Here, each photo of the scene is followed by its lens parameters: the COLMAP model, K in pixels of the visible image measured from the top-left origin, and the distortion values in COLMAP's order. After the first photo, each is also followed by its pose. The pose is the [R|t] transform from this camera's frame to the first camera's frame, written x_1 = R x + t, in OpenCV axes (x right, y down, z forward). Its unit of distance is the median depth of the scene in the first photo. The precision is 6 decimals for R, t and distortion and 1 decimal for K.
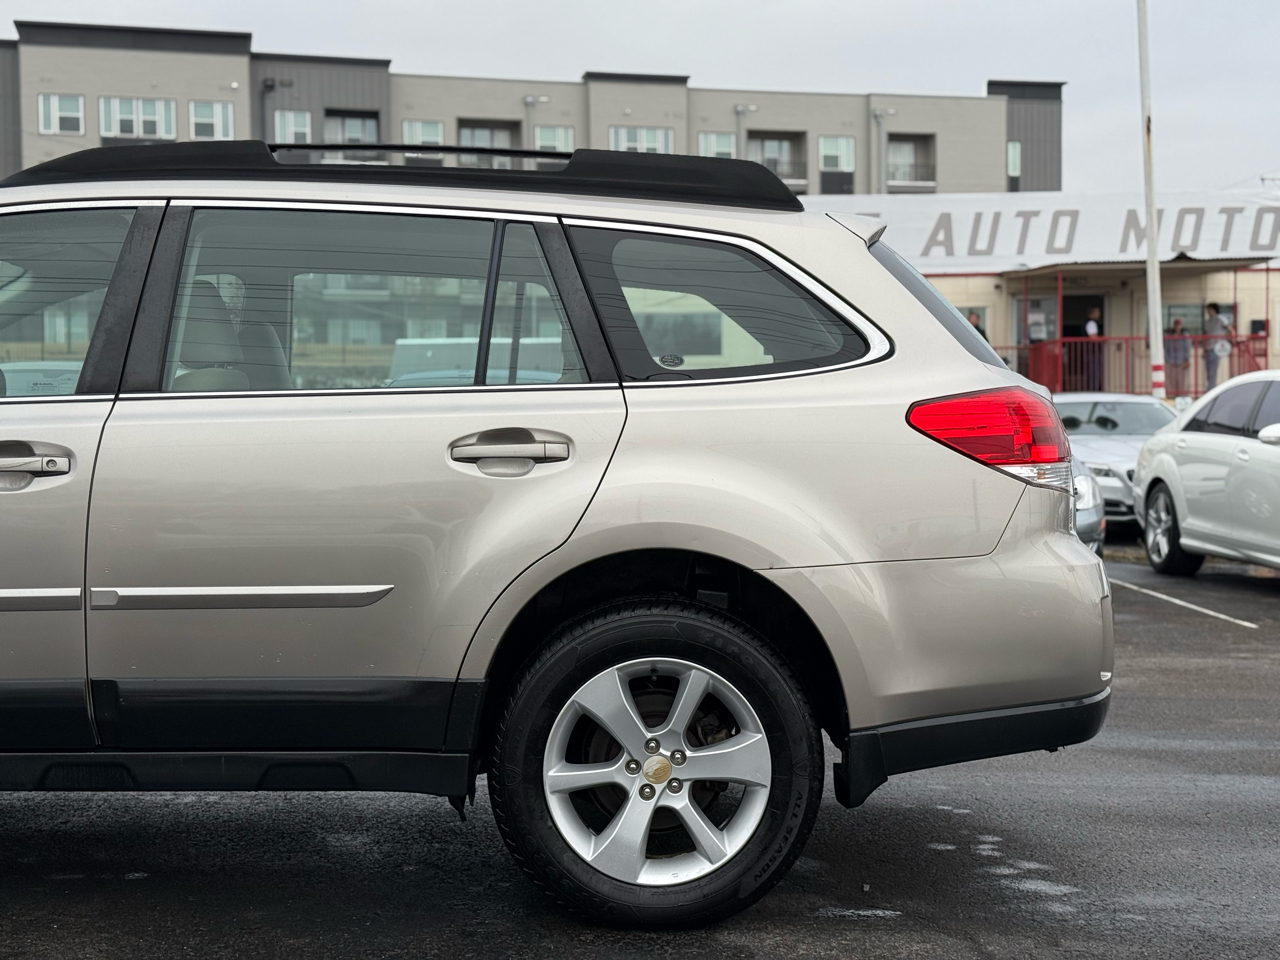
lens RADIAL K [[1811.1, 0, 638.1], [0, 1811.1, 490.3], [0, 0, 1]] dist [0.180862, -0.350830]
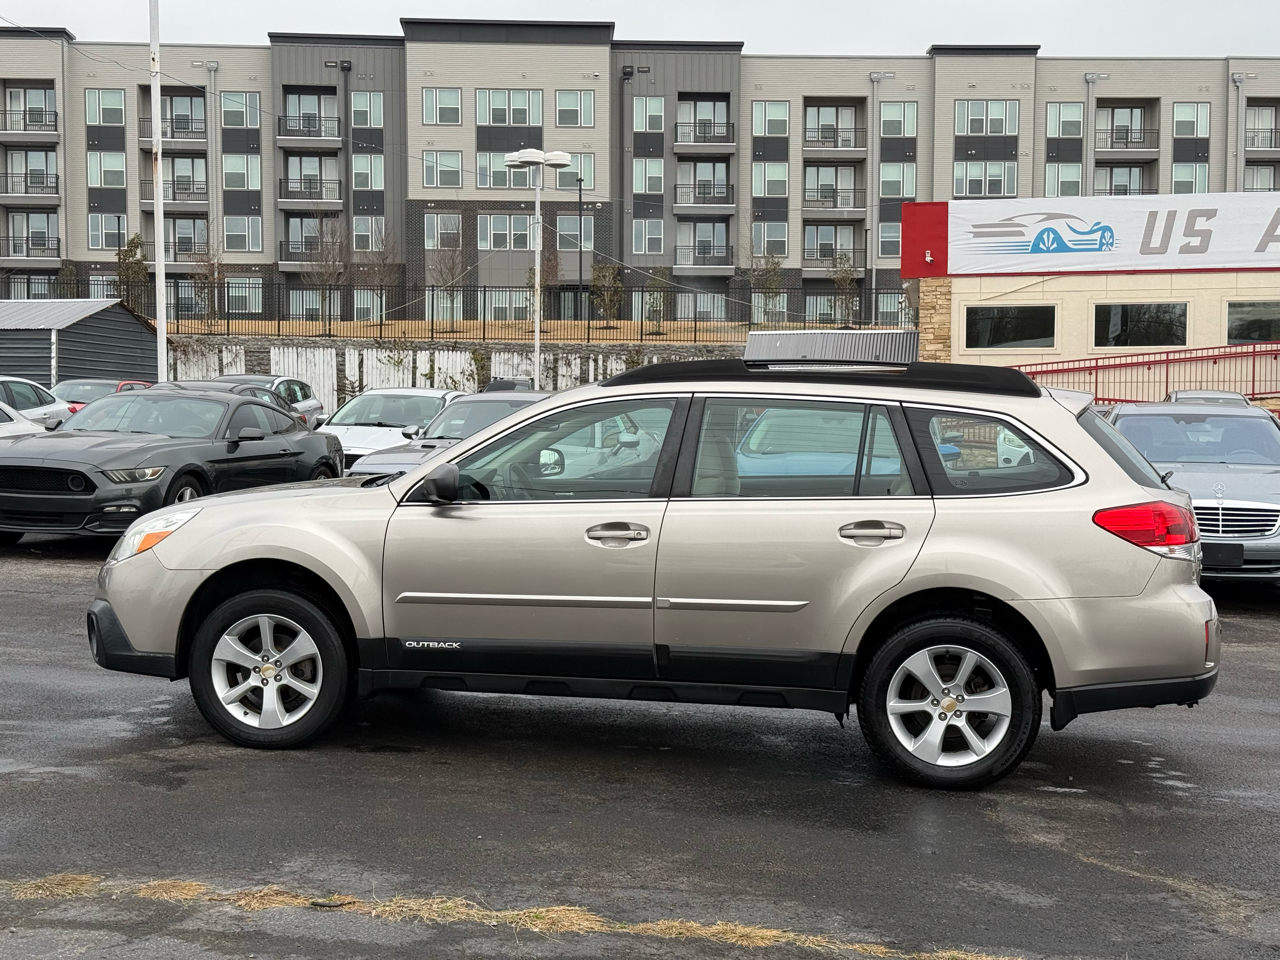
lens RADIAL K [[1811.1, 0, 638.1], [0, 1811.1, 490.3], [0, 0, 1]] dist [0.180862, -0.350830]
pose [[0.983066, 0.021128, -0.182032, 0.033076], [-0.017210, 0.999586, 0.023075, -0.102886], [0.182444, -0.019551, 0.983022, -0.882112]]
